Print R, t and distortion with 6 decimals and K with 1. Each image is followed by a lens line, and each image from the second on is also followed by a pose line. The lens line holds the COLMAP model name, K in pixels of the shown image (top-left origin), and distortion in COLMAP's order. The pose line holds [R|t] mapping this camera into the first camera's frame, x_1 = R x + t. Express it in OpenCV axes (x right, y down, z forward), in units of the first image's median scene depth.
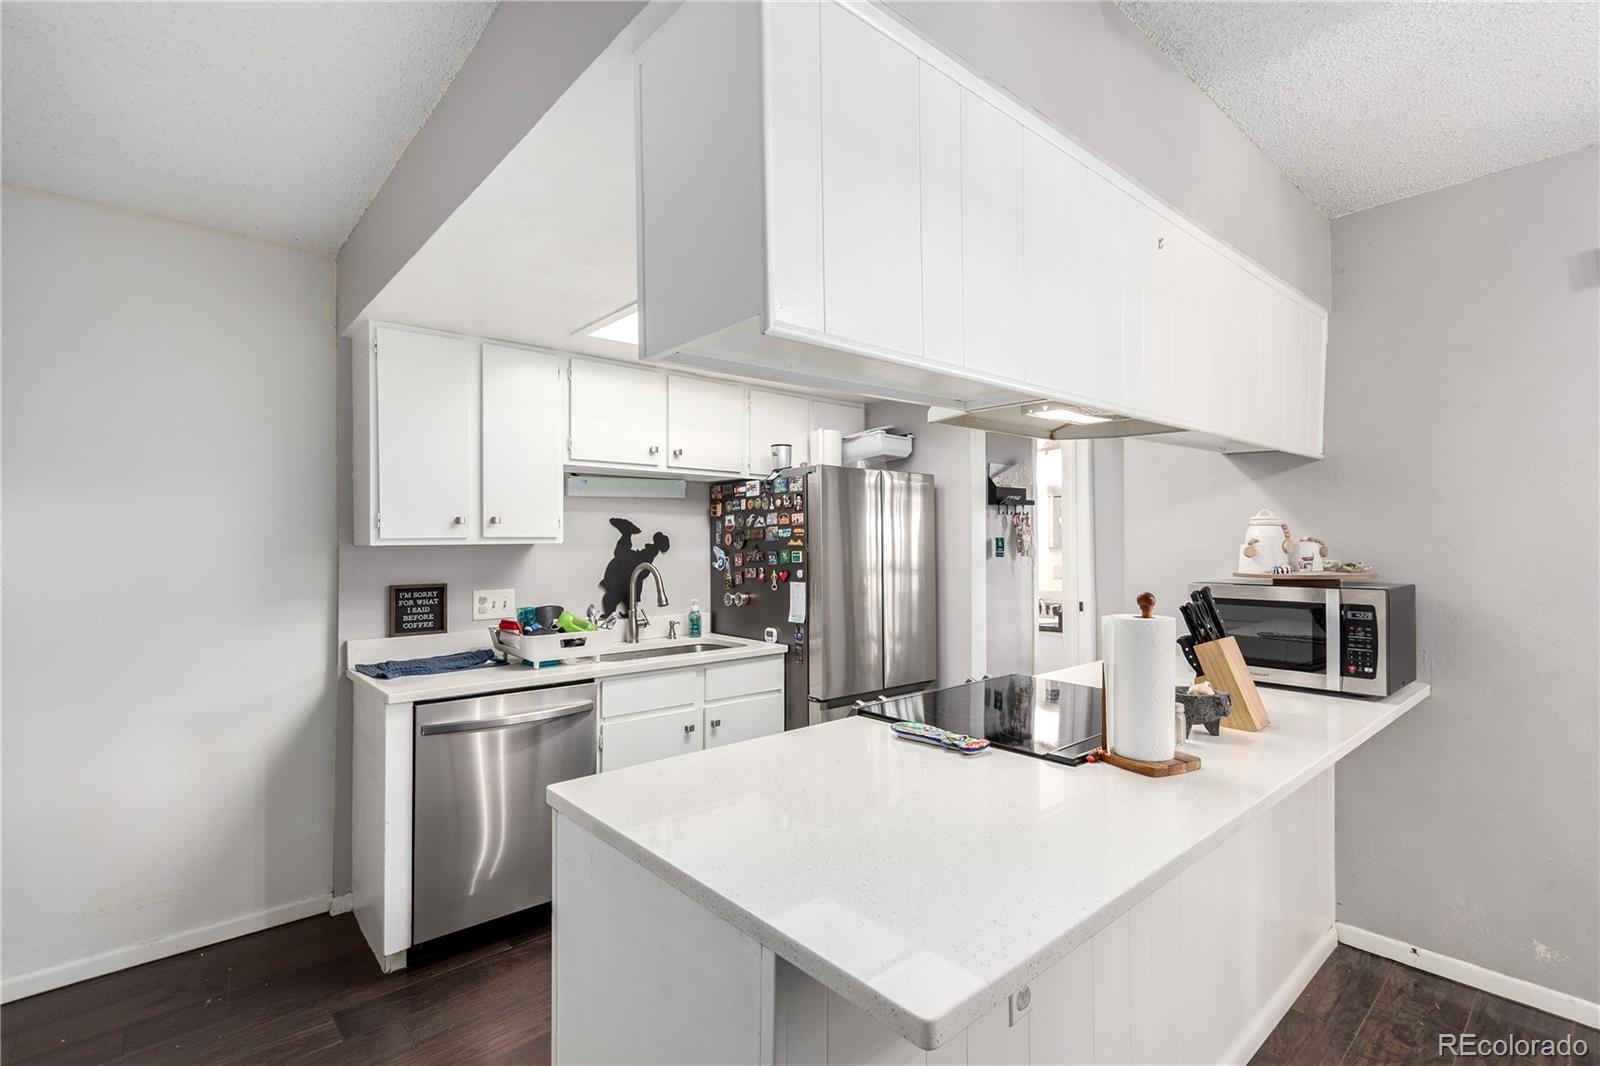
lens RADIAL K [[737.7, 0, 790.6], [0, 737.7, 536.6], [0, 0, 1]] dist [-0.001776, 0.000202]
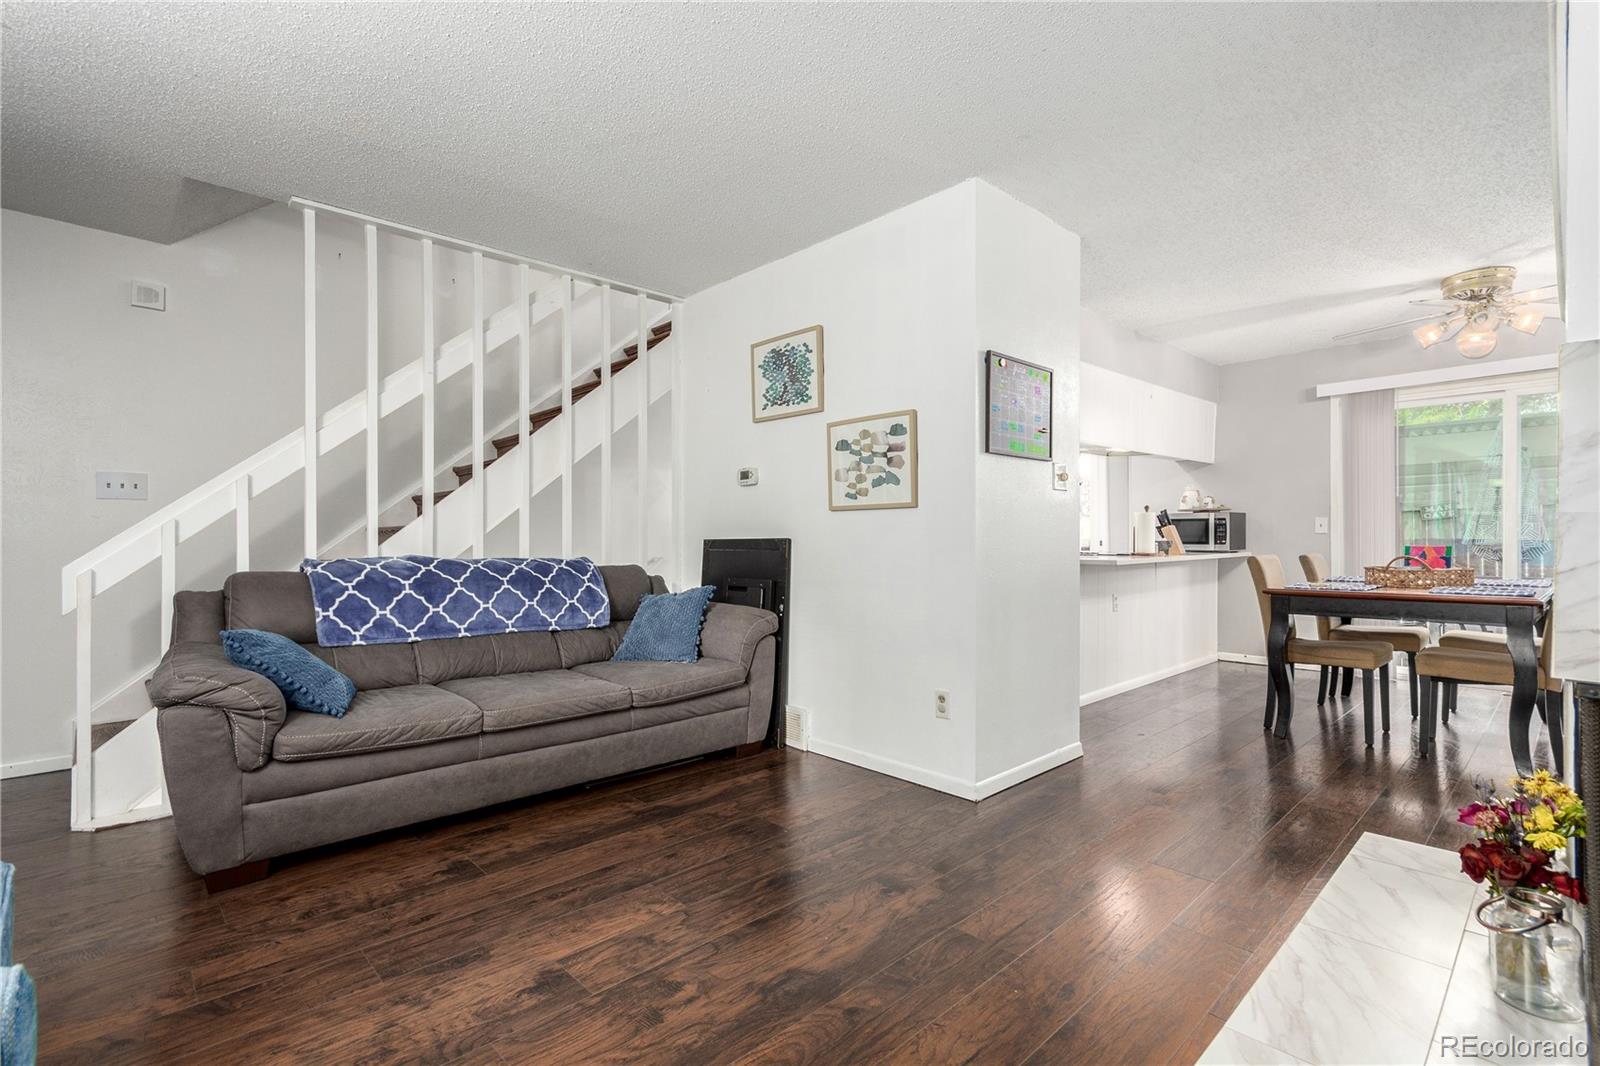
lens RADIAL K [[737.7, 0, 804.7], [0, 737.7, 534.6], [0, 0, 1]] dist [-0.001776, 0.000202]
pose [[0.999250, 0.003047, 0.038607, -0.871341], [-0.003570, 0.999903, 0.013486, 0.120274], [-0.038562, -0.013614, 0.999163, -1.662456]]
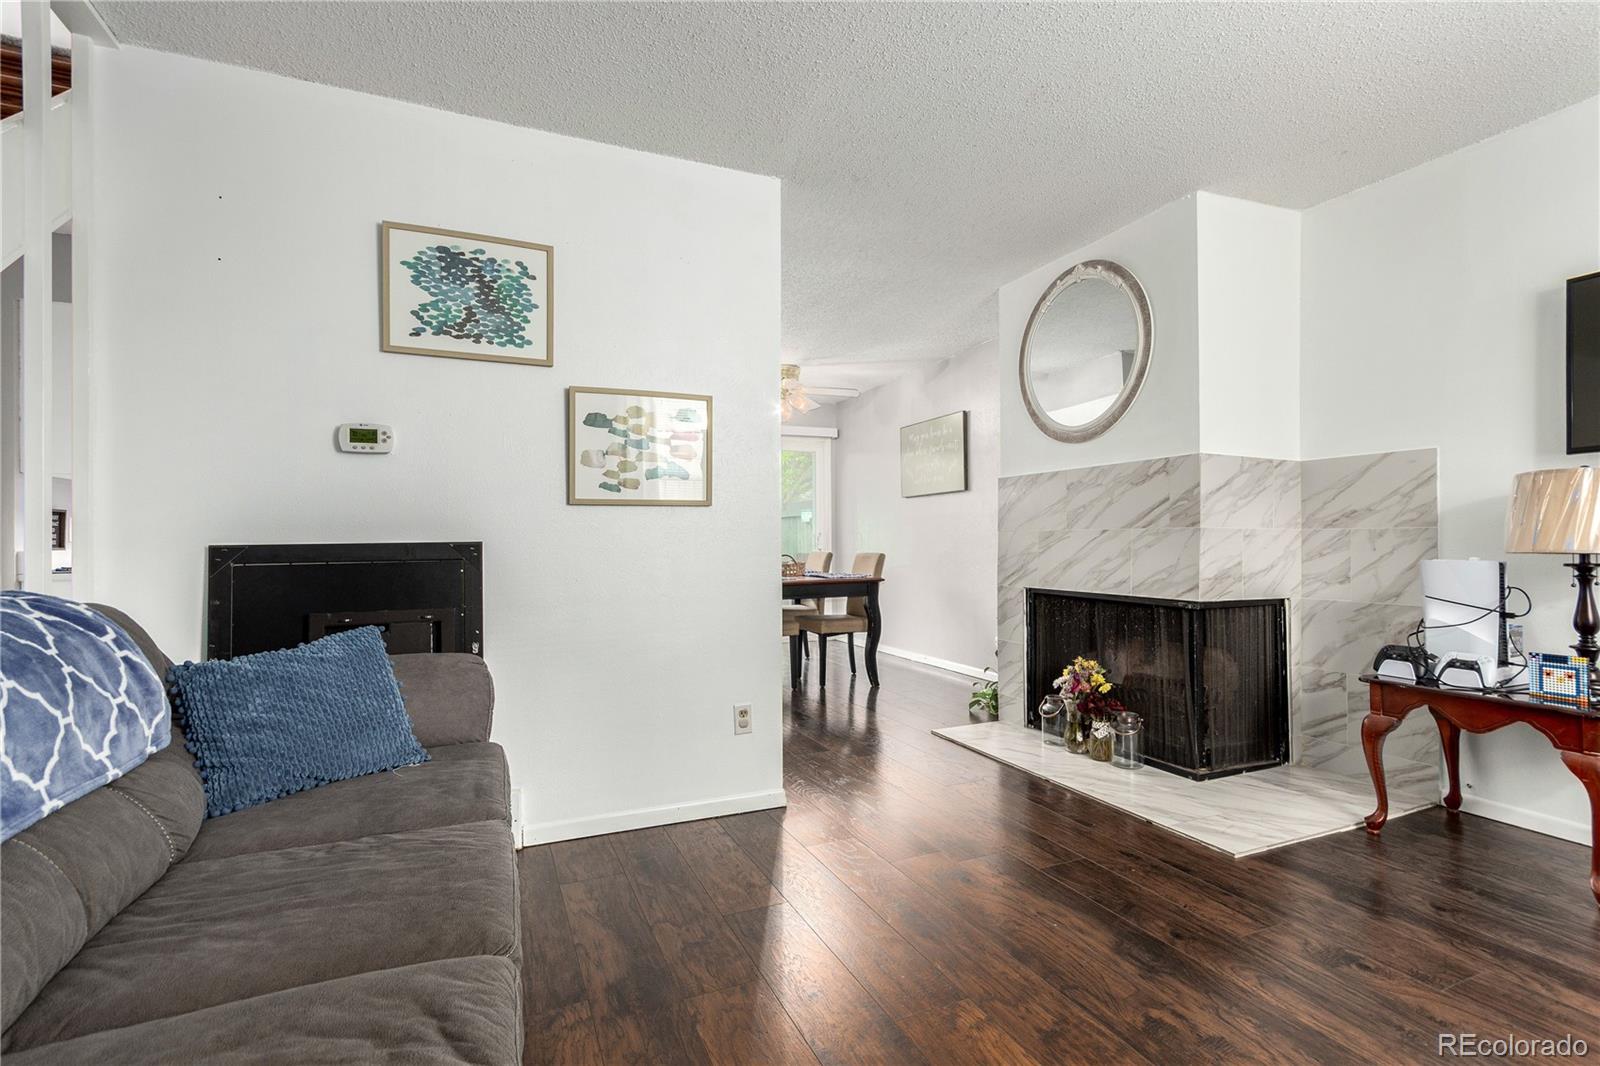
lens RADIAL K [[737.7, 0, 795.6], [0, 737.7, 536.3], [0, 0, 1]] dist [-0.001776, 0.000202]
pose [[0.307333, 0.009084, 0.951559, -2.506212], [-0.013911, 0.999890, -0.005052, 0.159229], [-0.951500, -0.011684, 0.307426, -0.040491]]
